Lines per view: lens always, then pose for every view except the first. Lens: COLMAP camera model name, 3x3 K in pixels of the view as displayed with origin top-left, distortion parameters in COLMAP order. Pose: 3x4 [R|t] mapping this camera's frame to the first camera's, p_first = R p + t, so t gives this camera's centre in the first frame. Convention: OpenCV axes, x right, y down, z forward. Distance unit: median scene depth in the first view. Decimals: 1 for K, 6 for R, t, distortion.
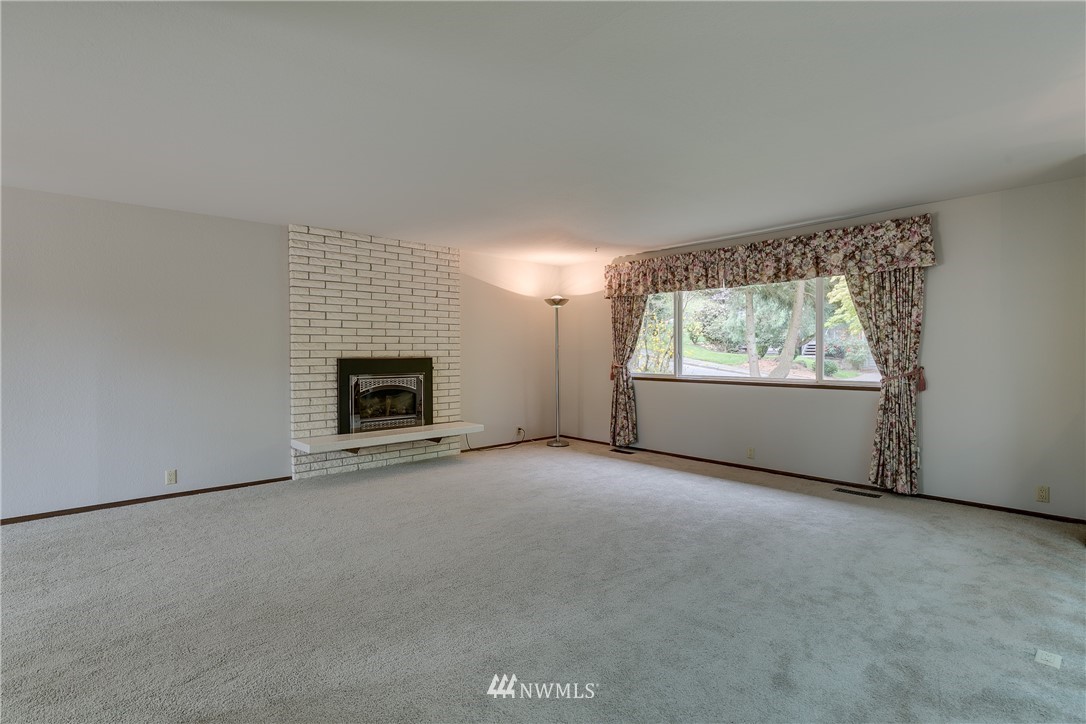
lens RADIAL K [[530.0, 0, 538.9], [0, 530.0, 353.8], [0, 0, 1]] dist [-0.005265, 0.000771]
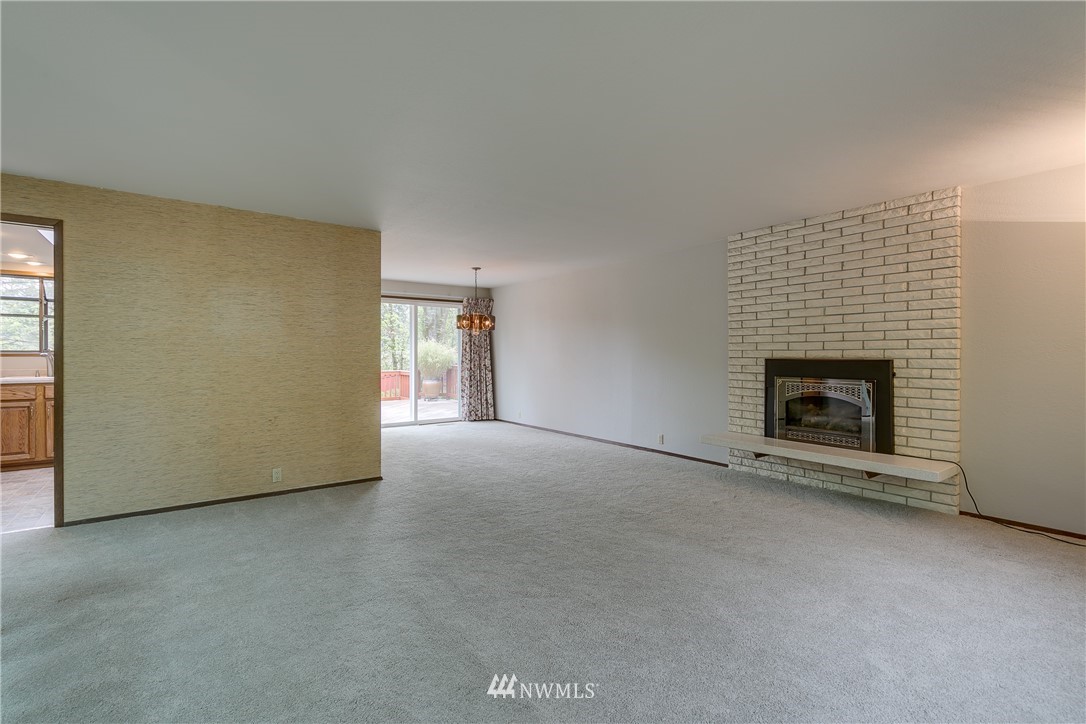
lens RADIAL K [[486.4, 0, 543.6], [0, 486.4, 356.5], [0, 0, 1]] dist [0.001650, -0.000103]
pose [[-0.091787, 0.006893, -0.995755, 0.523585], [-0.002720, 0.999971, 0.007173, -0.000420], [0.995775, 0.003366, -0.091765, 0.644386]]
